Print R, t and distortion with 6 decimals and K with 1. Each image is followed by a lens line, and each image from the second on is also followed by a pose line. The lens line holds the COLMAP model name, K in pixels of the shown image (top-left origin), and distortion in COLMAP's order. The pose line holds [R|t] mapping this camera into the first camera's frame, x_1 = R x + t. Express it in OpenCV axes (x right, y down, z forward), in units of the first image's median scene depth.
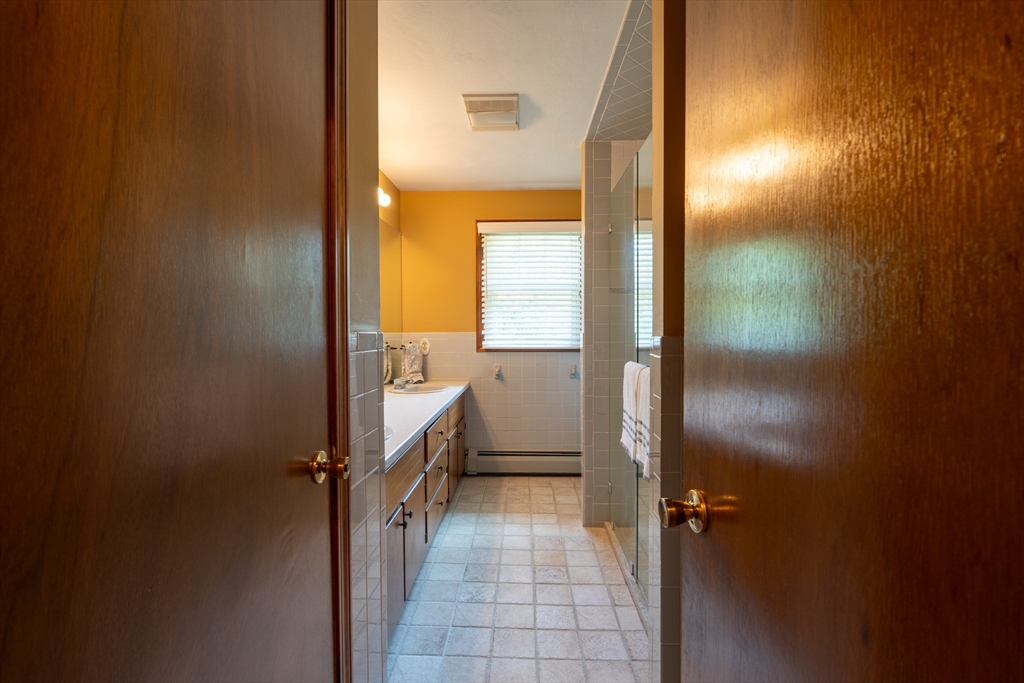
lens RADIAL K [[454.5, 0, 509.4], [0, 454.5, 337.6], [0, 0, 1]] dist [-0.012172, 0.002541]
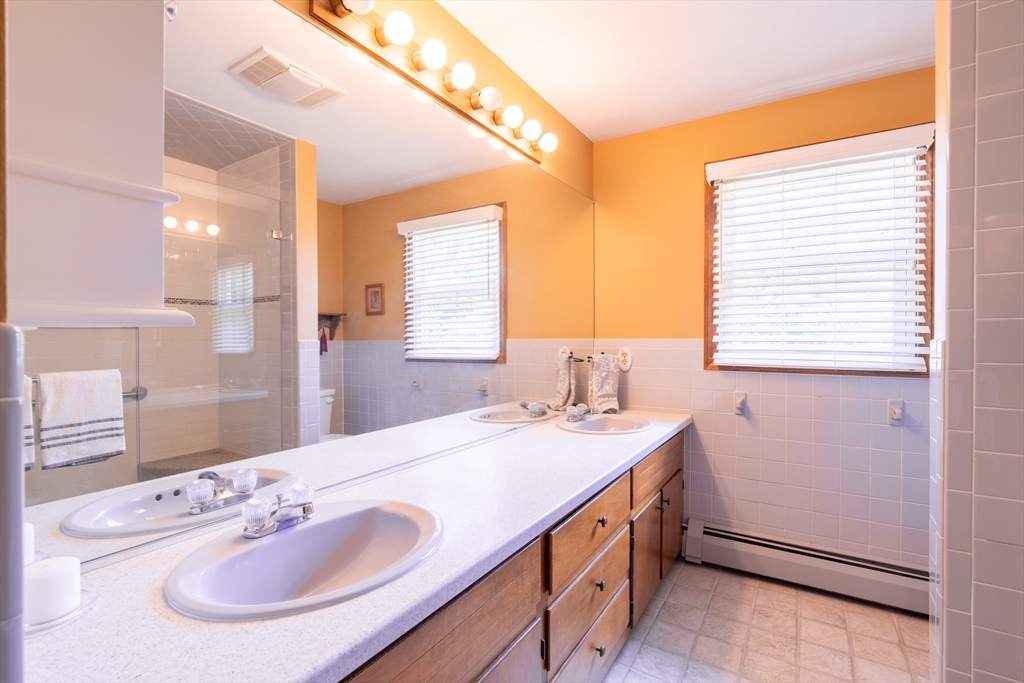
lens RADIAL K [[454.5, 0, 514.4], [0, 454.5, 341.9], [0, 0, 1]] dist [-0.012172, 0.002541]
pose [[0.859598, 0.008916, -0.510893, 0.024211], [-0.011918, 0.999926, -0.002602, -0.002567], [0.510832, 0.008325, 0.859640, 0.325862]]
